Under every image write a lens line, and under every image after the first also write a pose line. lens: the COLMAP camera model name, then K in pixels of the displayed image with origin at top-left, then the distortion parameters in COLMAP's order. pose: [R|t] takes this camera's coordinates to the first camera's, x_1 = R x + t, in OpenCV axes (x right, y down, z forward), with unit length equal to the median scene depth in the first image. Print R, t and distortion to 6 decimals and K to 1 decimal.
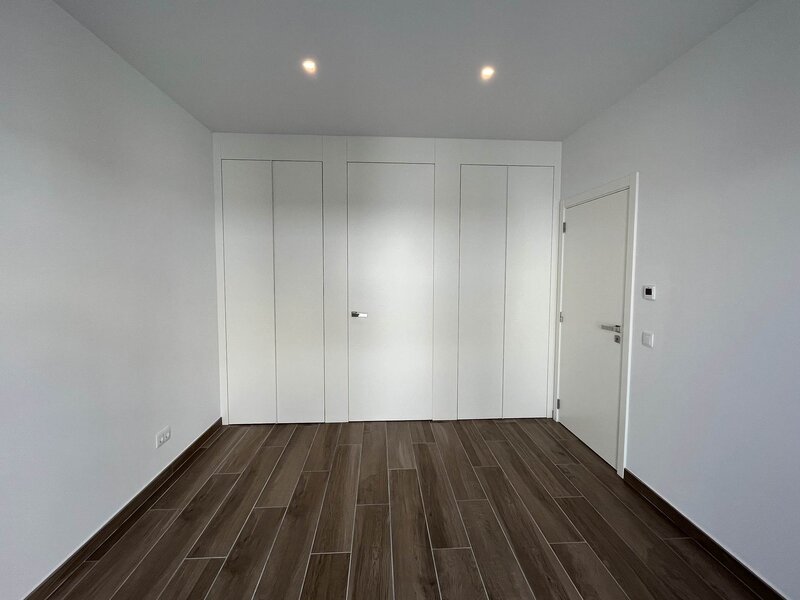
lens RADIAL K [[374.9, 0, 399.2], [0, 374.9, 299.9], [0, 0, 1]] dist [0.001128, 0.000133]
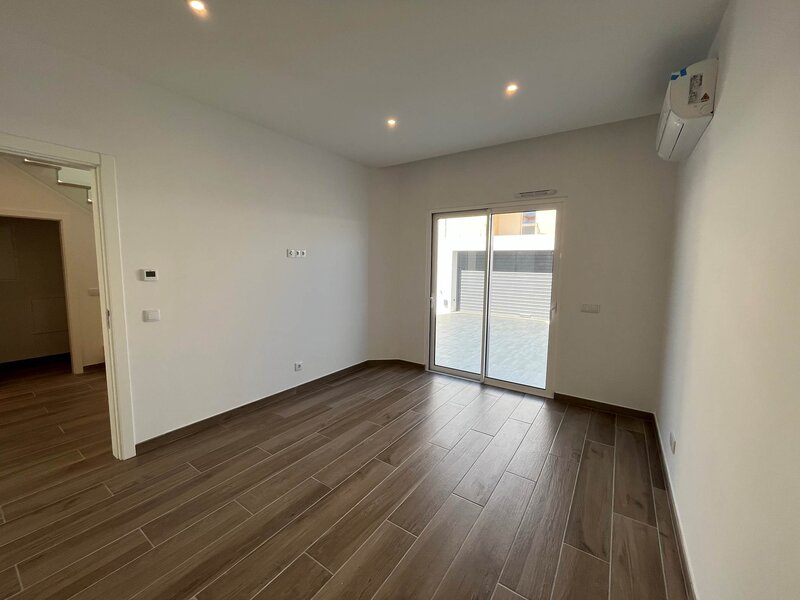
lens RADIAL K [[322.2, 0, 403.3], [0, 322.2, 297.2], [0, 0, 1]] dist [0.002648, -0.000317]
pose [[-0.799042, -0.075936, 0.596461, -0.570382], [0.029068, 0.985955, 0.164463, -0.094966], [-0.600572, 0.148751, -0.785612, 1.357076]]
